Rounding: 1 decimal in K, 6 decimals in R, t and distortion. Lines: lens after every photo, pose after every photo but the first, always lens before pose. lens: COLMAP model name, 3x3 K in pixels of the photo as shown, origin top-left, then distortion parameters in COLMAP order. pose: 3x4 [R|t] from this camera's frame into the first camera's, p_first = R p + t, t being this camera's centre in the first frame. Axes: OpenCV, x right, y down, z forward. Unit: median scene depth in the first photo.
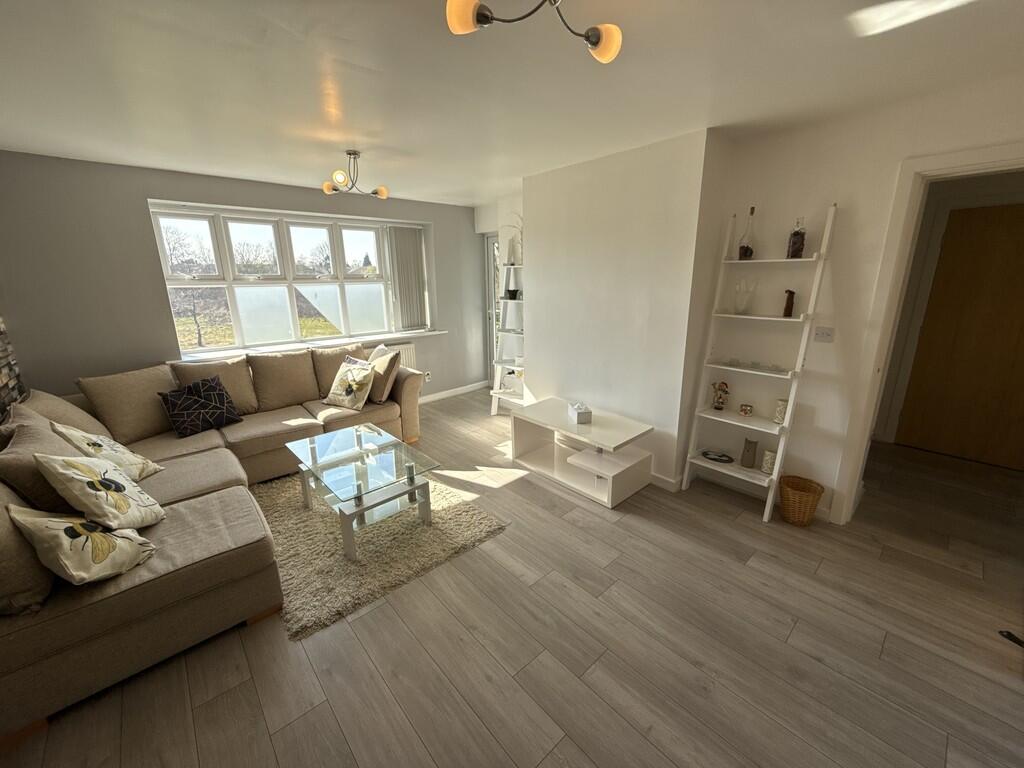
lens RADIAL K [[408.5, 0, 512.0], [0, 408.5, 384.0], [0, 0, 1]] dist [-0.000436, -0.000184]
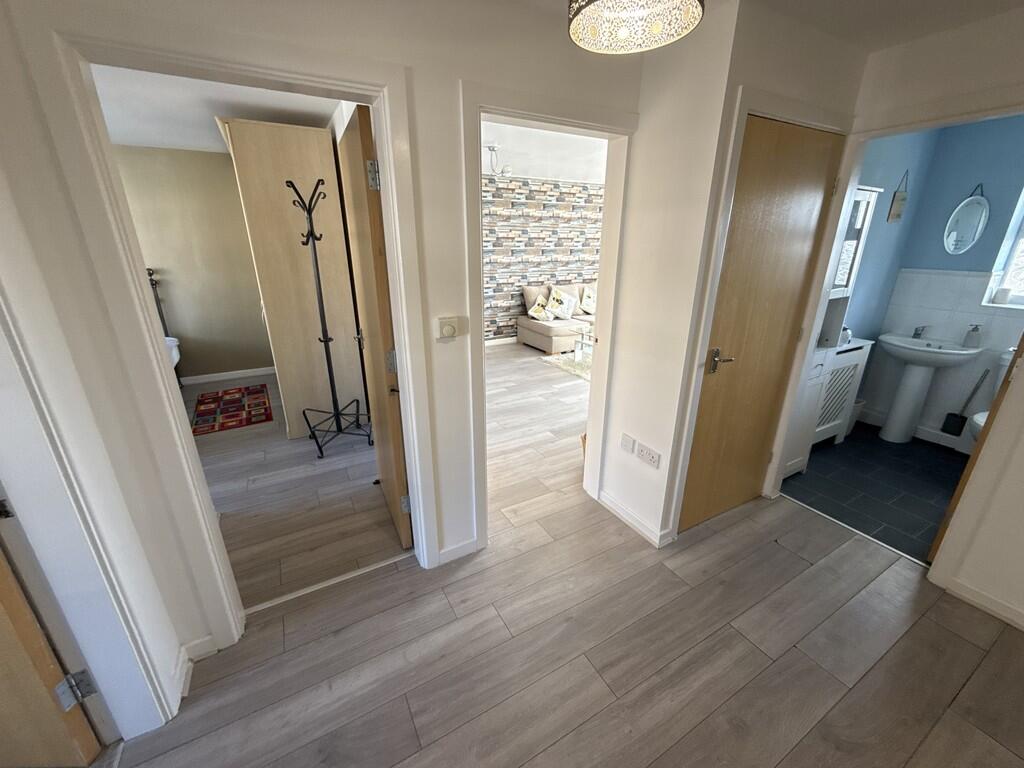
lens RADIAL K [[408.5, 0, 512.0], [0, 408.5, 384.0], [0, 0, 1]] dist [-0.000436, -0.000184]
pose [[-0.228487, 0.336777, -0.913442, 2.044039], [-0.239364, 0.890027, 0.388018, -0.316147], [0.943662, 0.307302, -0.122747, 1.026848]]
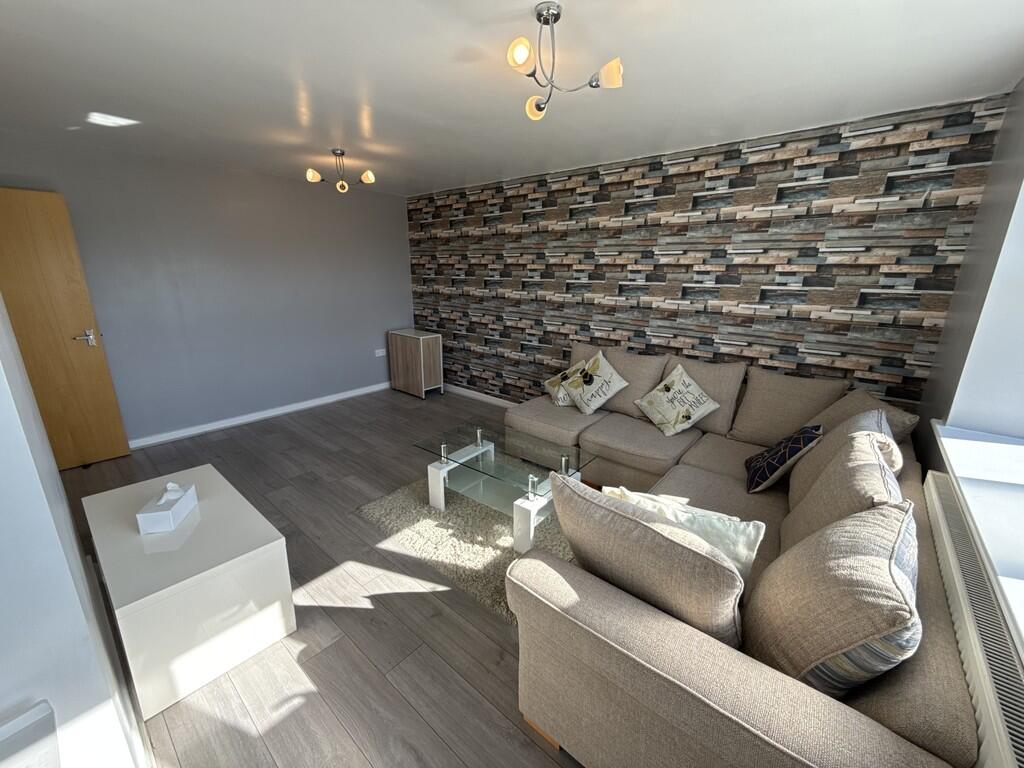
lens RADIAL K [[422.4, 0, 494.1], [0, 422.4, 344.7], [0, 0, 1]] dist [-0.000423, -0.000051]
pose [[-0.994222, 0.025033, -0.104383, -0.312237], [-0.020759, 0.909233, 0.415771, -0.568605], [0.105317, 0.415535, -0.903459, 2.163188]]
